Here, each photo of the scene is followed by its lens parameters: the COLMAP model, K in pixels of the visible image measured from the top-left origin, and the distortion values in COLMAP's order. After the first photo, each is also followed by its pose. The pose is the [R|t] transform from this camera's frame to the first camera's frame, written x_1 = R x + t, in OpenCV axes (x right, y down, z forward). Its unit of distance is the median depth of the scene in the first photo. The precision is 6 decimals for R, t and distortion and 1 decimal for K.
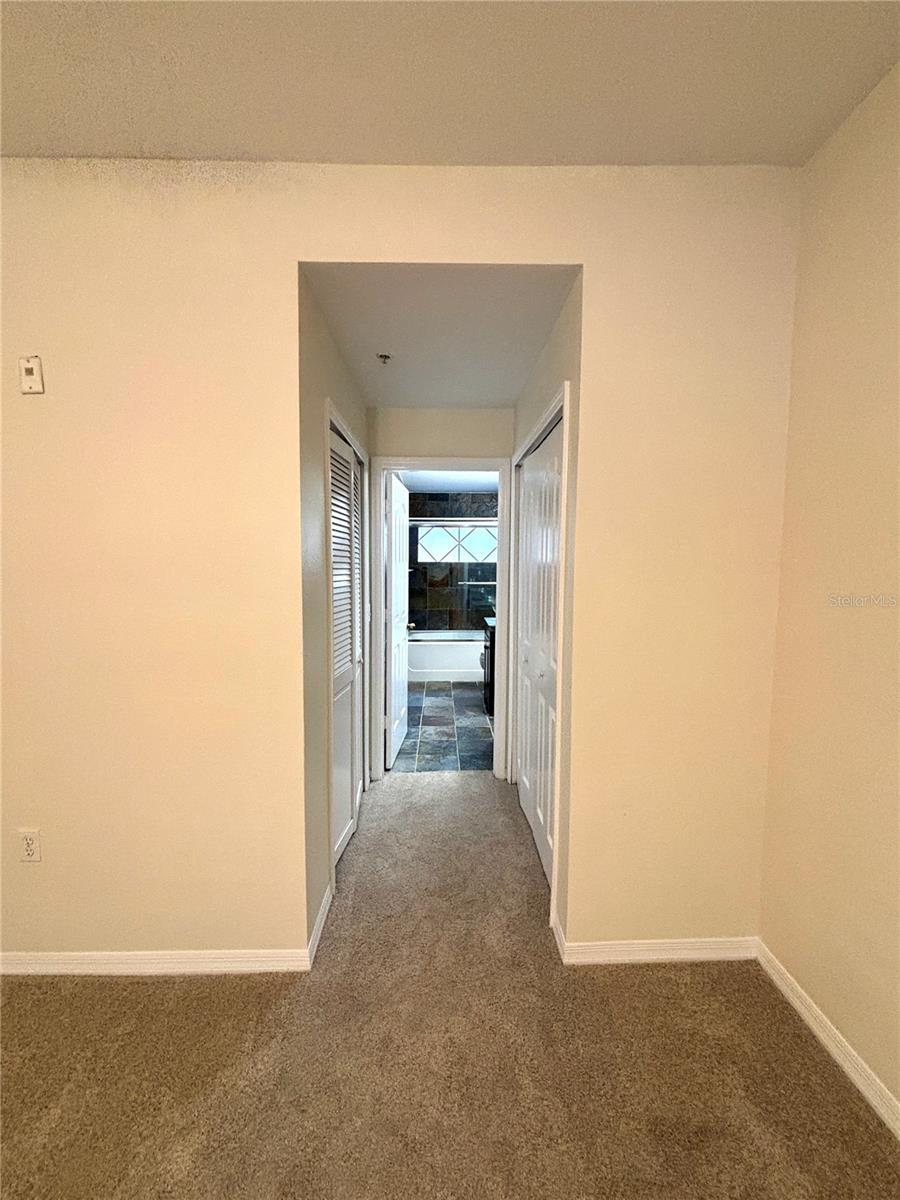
lens RADIAL K [[484.9, 0, 449.3], [0, 484.9, 599.6], [0, 0, 1]] dist [-0.001965, -0.000582]
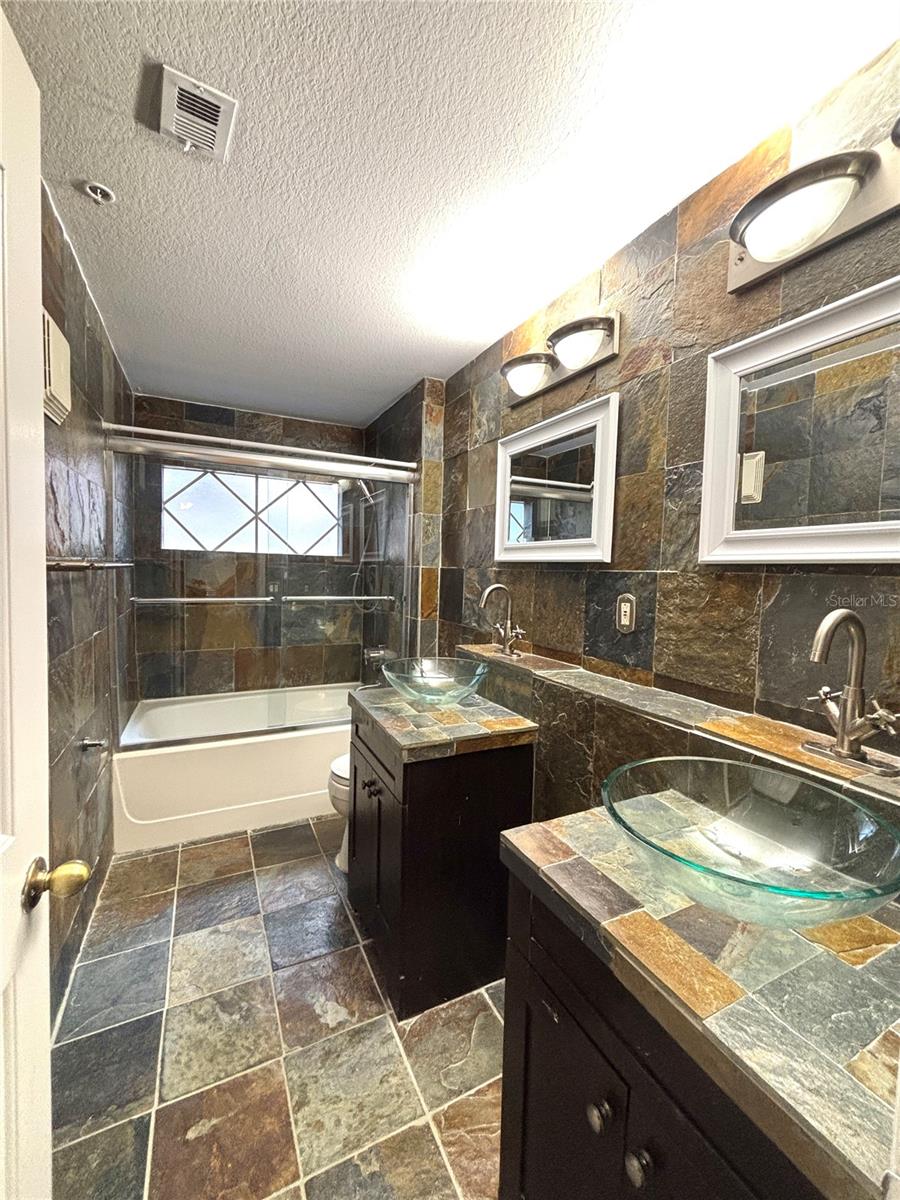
lens RADIAL K [[484.9, 0, 453.6], [0, 484.9, 599.1], [0, 0, 1]] dist [-0.001965, -0.000582]
pose [[0.899993, -0.005300, 0.435872, -0.016598], [0.000185, 0.999931, 0.011776, -0.036185], [-0.435904, -0.010518, 0.899932, 0.477306]]
